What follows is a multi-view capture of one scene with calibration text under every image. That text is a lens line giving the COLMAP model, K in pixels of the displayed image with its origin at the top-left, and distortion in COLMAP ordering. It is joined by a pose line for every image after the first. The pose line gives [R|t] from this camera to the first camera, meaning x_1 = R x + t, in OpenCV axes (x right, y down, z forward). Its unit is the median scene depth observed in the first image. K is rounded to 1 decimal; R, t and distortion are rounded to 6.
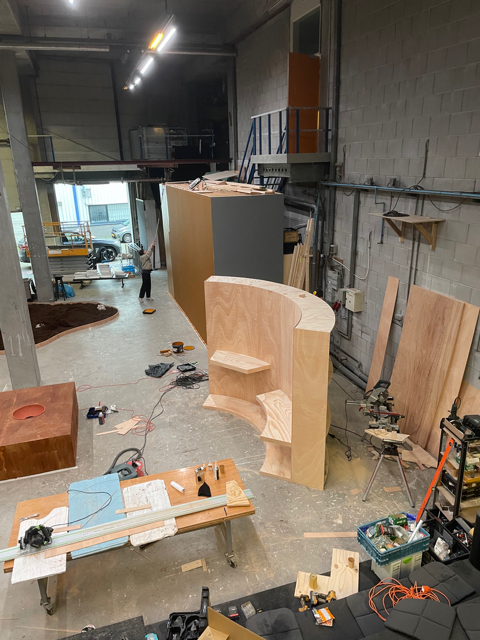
lens RADIAL K [[473.6, 0, 240.6], [0, 473.6, 319.1], [0, 0, 1]] dist [0.036501, -0.012409]
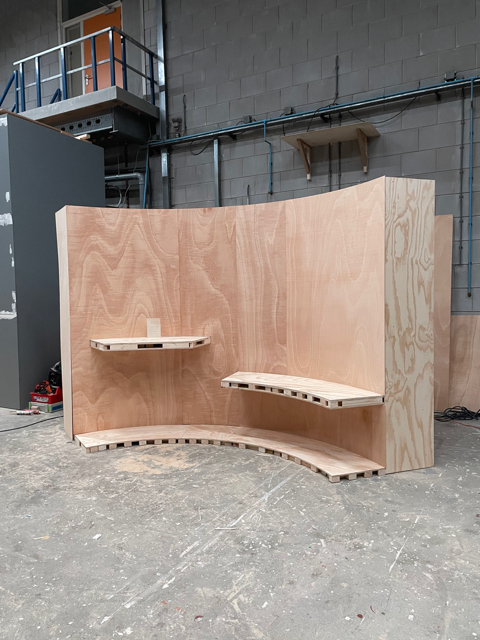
lens RADIAL K [[473.6, 0, 239.8], [0, 473.6, 319.3], [0, 0, 1]] dist [0.036501, -0.012409]
pose [[0.721661, -0.029107, 0.691634, -0.328292], [0.217002, 0.958269, -0.186094, 0.196863], [-0.657355, 0.284383, 0.697862, 0.556446]]
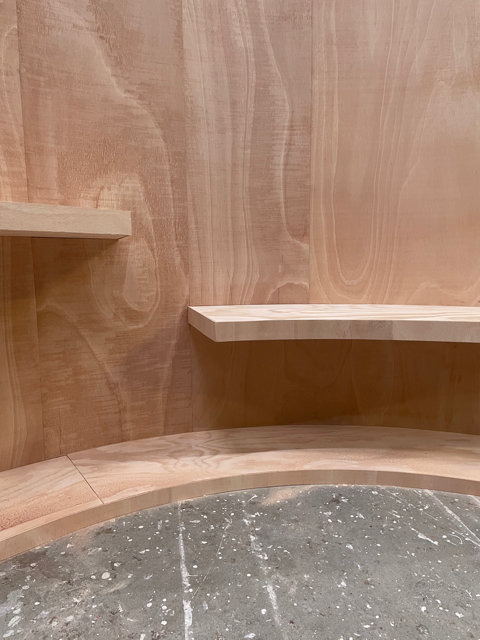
lens RADIAL K [[473.6, 0, 242.0], [0, 473.6, 324.4], [0, 0, 1]] dist [0.036501, -0.012409]
pose [[0.143255, -0.124329, 0.981845, -0.163821], [0.309842, 0.947840, 0.074816, 0.147034], [-0.939934, 0.293499, 0.174305, 0.926465]]
